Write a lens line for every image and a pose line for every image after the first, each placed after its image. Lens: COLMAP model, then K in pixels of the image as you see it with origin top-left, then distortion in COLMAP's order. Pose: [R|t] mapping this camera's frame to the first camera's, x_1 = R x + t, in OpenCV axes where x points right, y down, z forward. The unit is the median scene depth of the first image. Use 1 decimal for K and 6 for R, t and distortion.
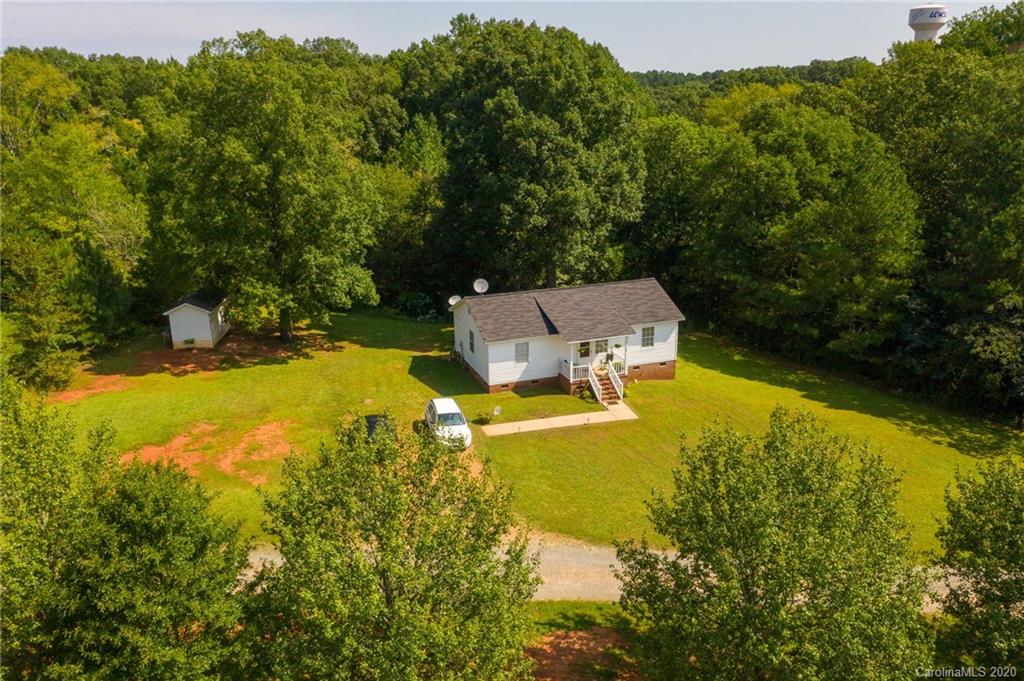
lens RADIAL K [[823.0, 0, 509.5], [0, 823.0, 319.1], [0, 0, 1]] dist [-0.001467, 0.002730]
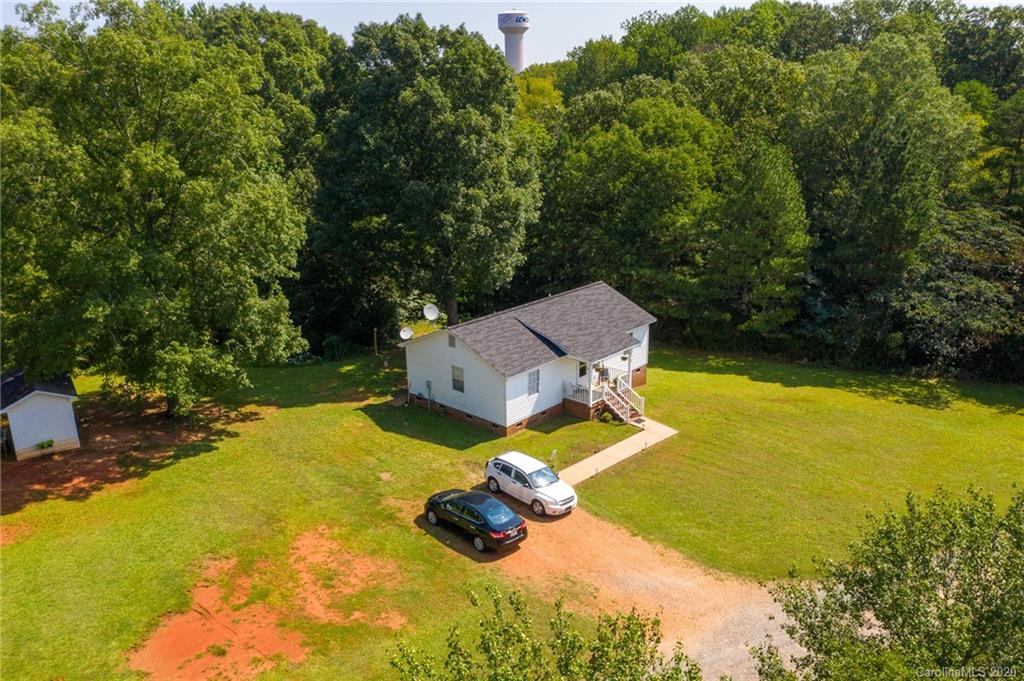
lens RADIAL K [[823.0, 0, 509.5], [0, 823.0, 319.1], [0, 0, 1]] dist [-0.001467, 0.002730]
pose [[0.880935, -0.126997, 0.455878, -0.351925], [0.126253, 0.991474, 0.032230, -0.050555], [-0.456085, 0.029163, 0.889458, 0.216039]]
